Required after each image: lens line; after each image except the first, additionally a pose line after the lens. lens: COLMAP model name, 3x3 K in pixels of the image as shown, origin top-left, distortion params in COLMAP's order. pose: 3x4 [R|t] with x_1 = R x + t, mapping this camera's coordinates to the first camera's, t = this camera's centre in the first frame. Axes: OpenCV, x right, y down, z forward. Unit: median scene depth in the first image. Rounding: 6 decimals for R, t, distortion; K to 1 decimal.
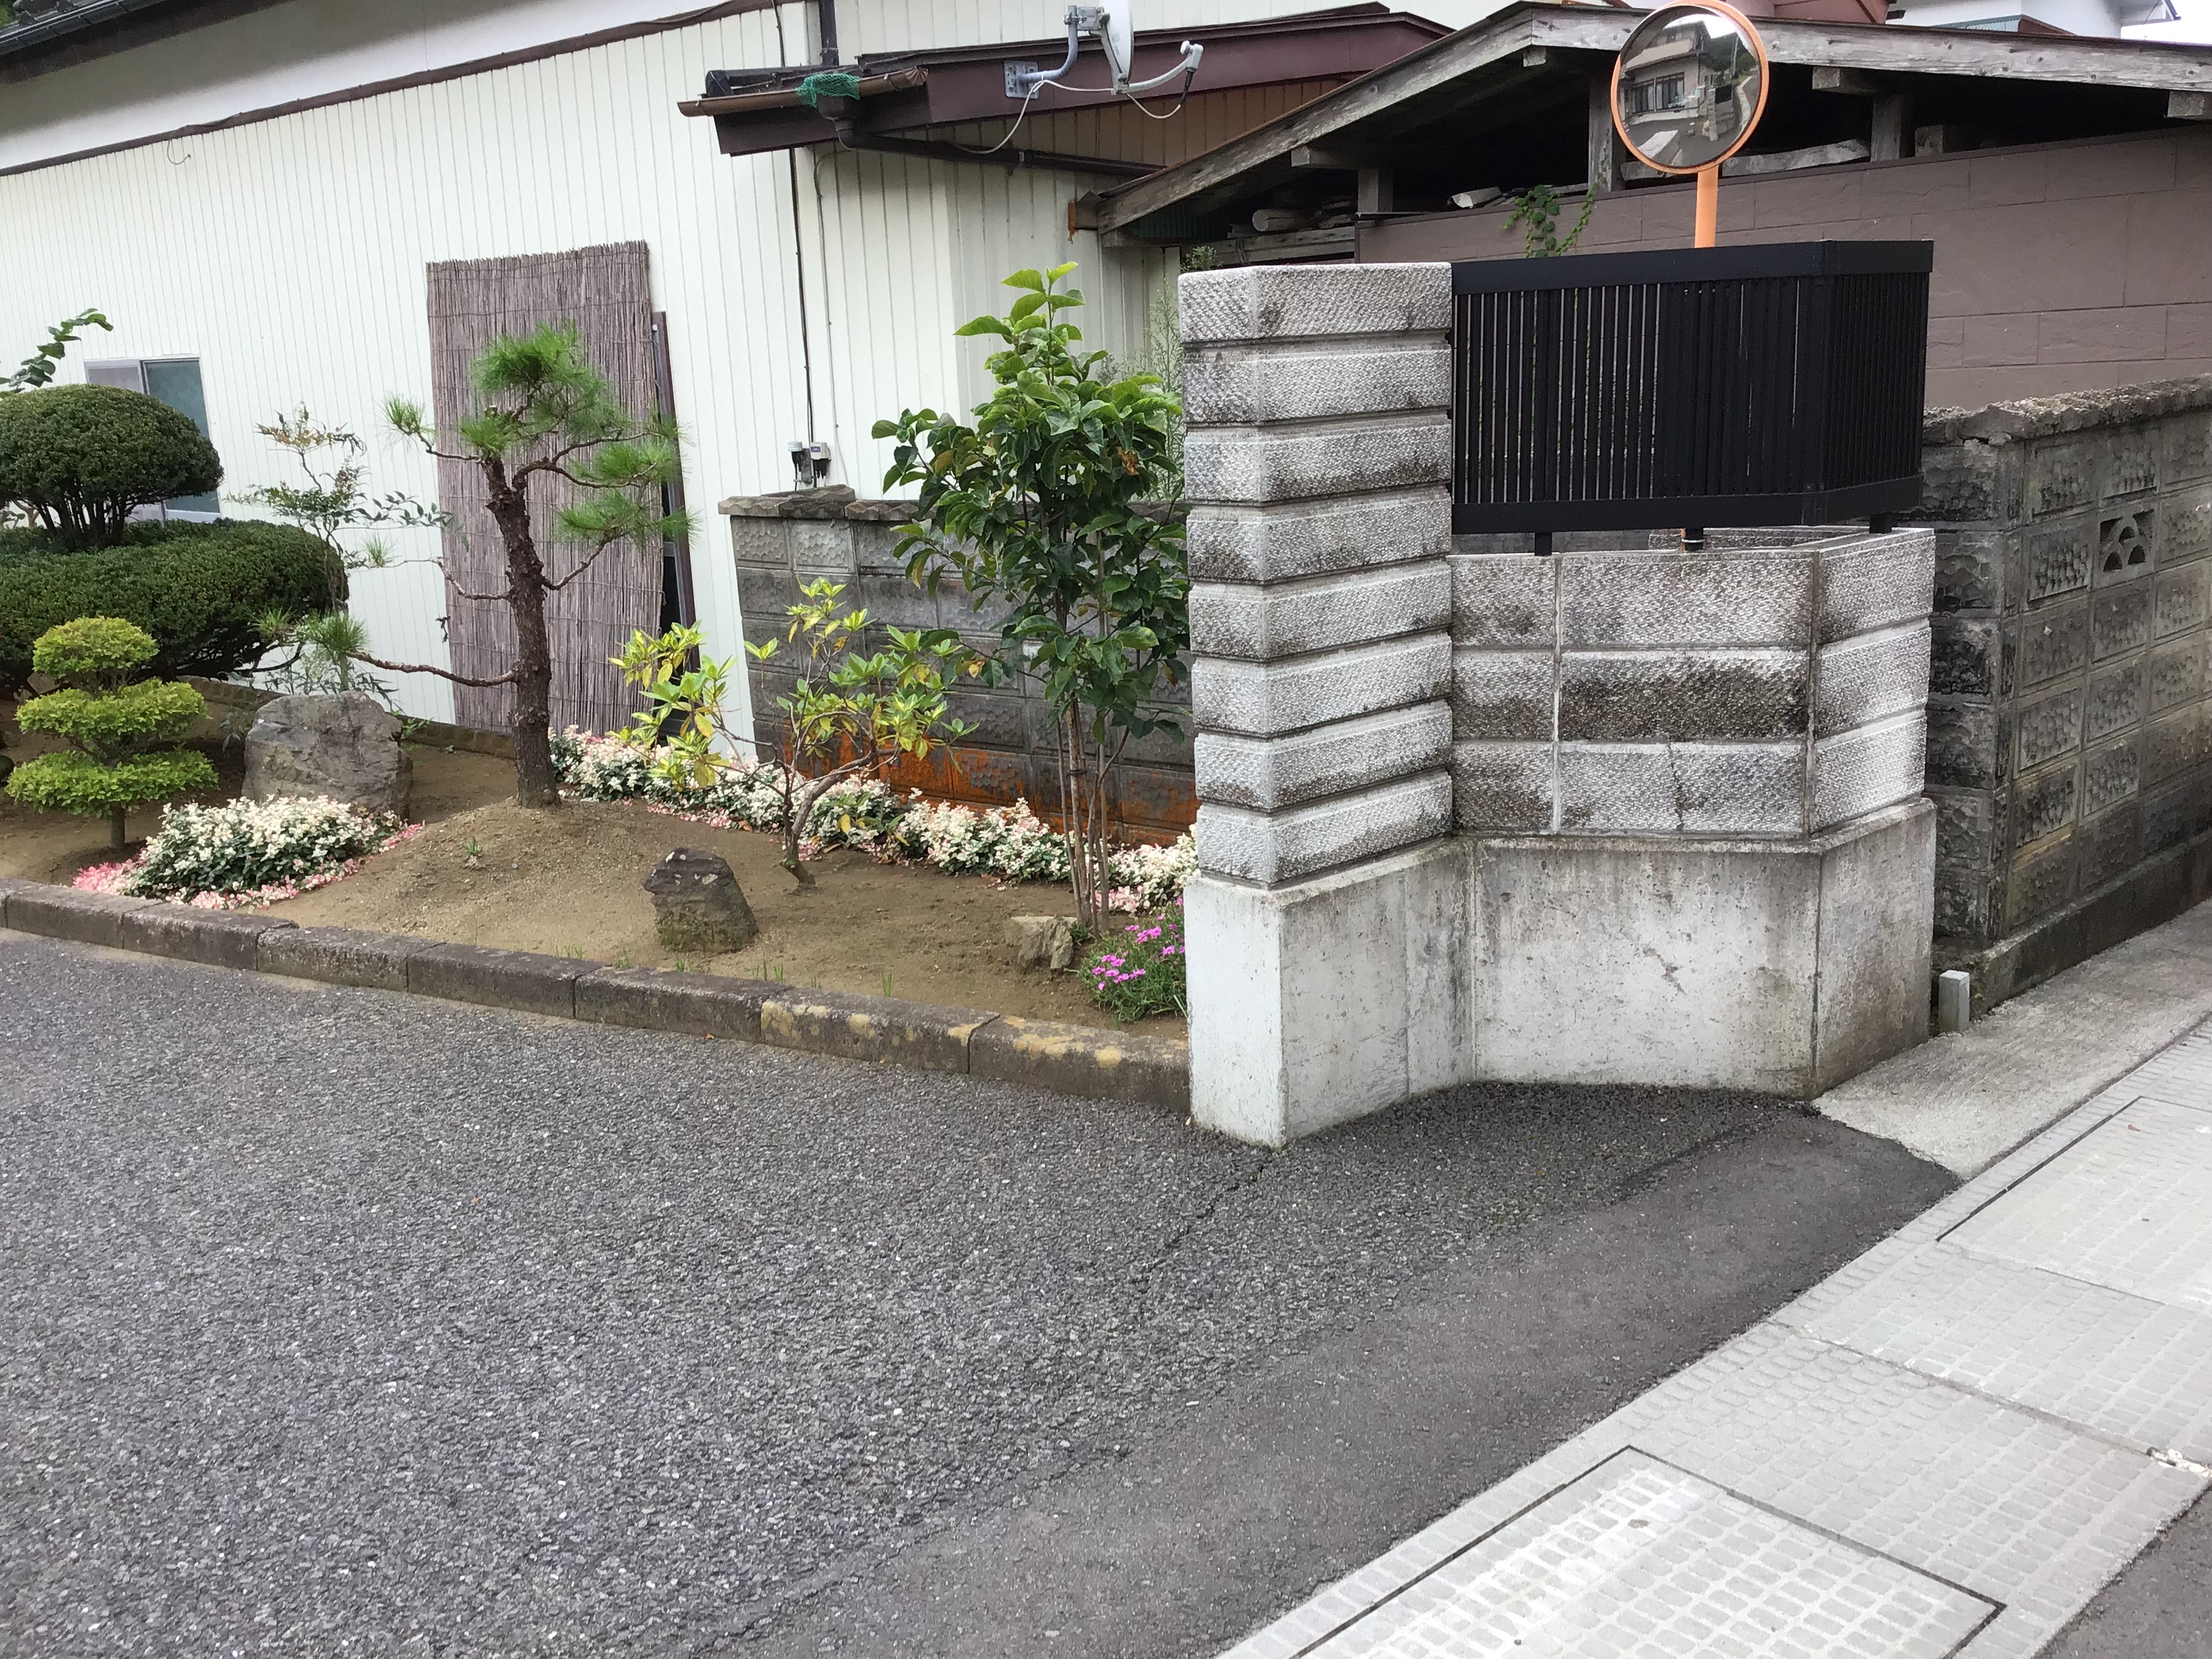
lens RADIAL K [[2030.2, 0, 1130.2], [0, 2030.2, 824.6], [0, 0, 1]] dist [0.027520, 0.000000]
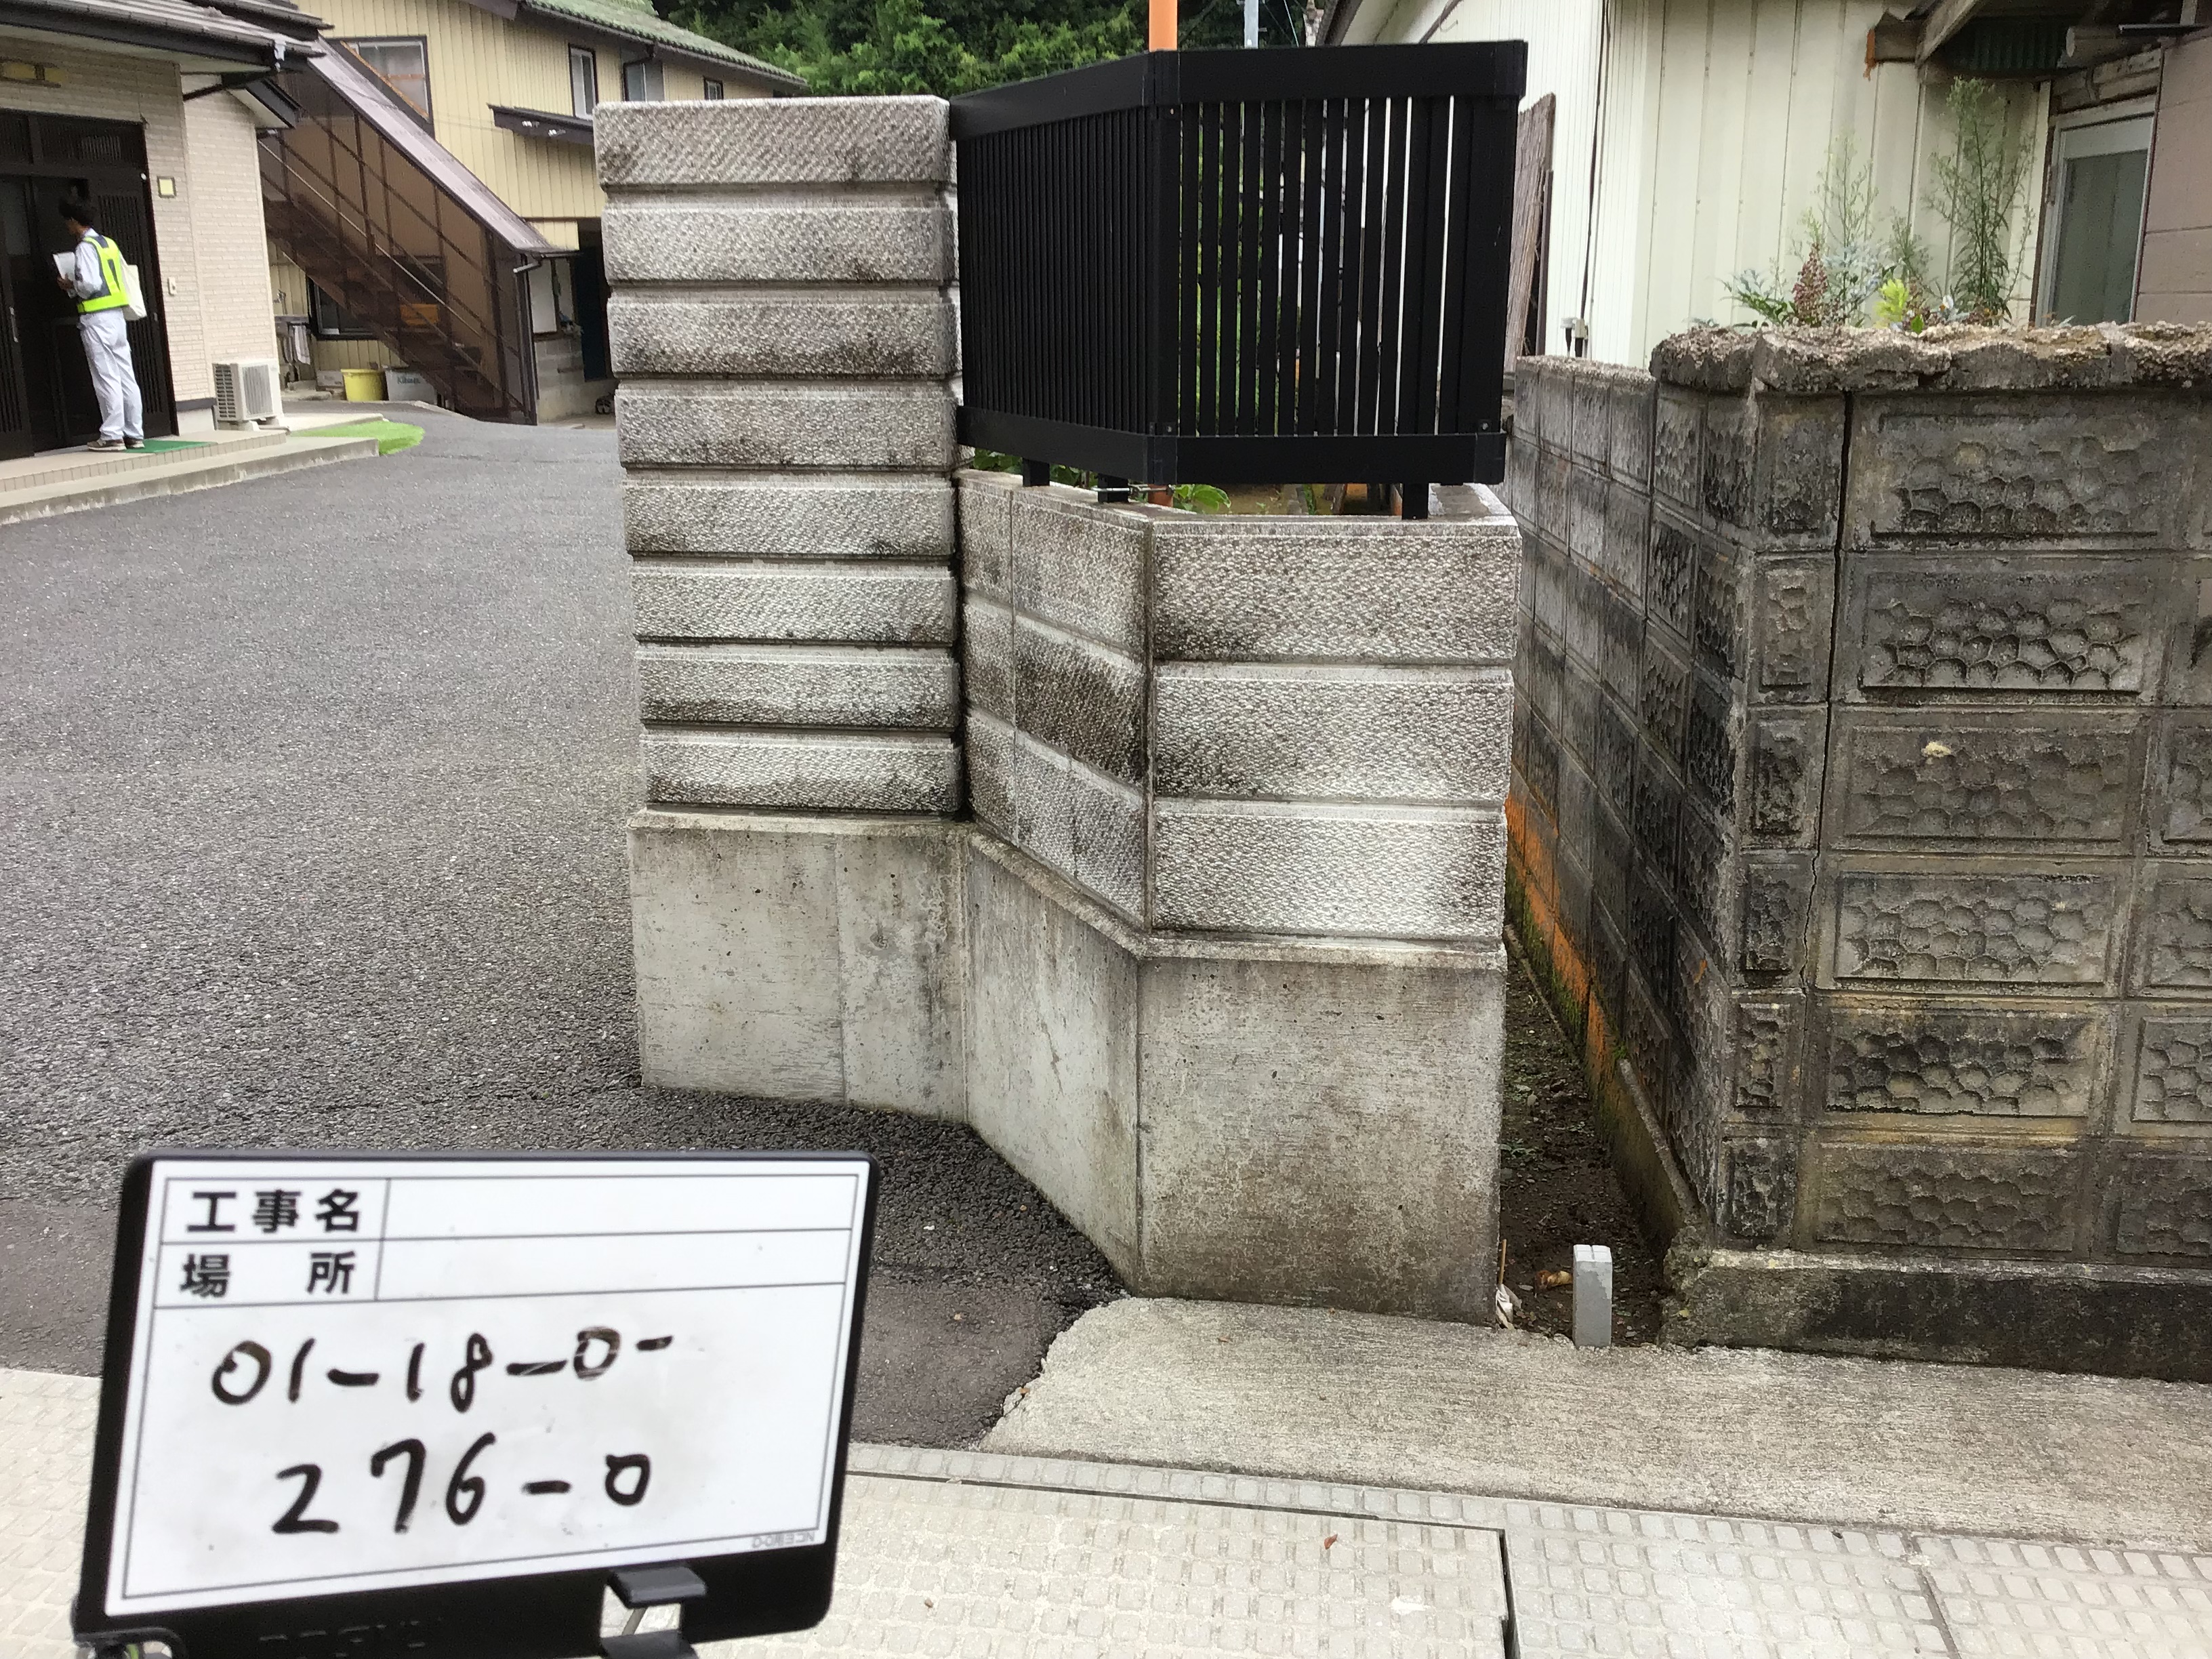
lens RADIAL K [[2030.2, 0, 1074.0], [0, 2030.2, 821.1], [0, 0, 1]] dist [0.027520, 0.000000]
pose [[0.622054, 0.240665, -0.745070, 0.819846], [-0.197637, 0.969038, 0.148004, -0.127294], [0.757620, 0.055187, 0.650358, 0.526431]]
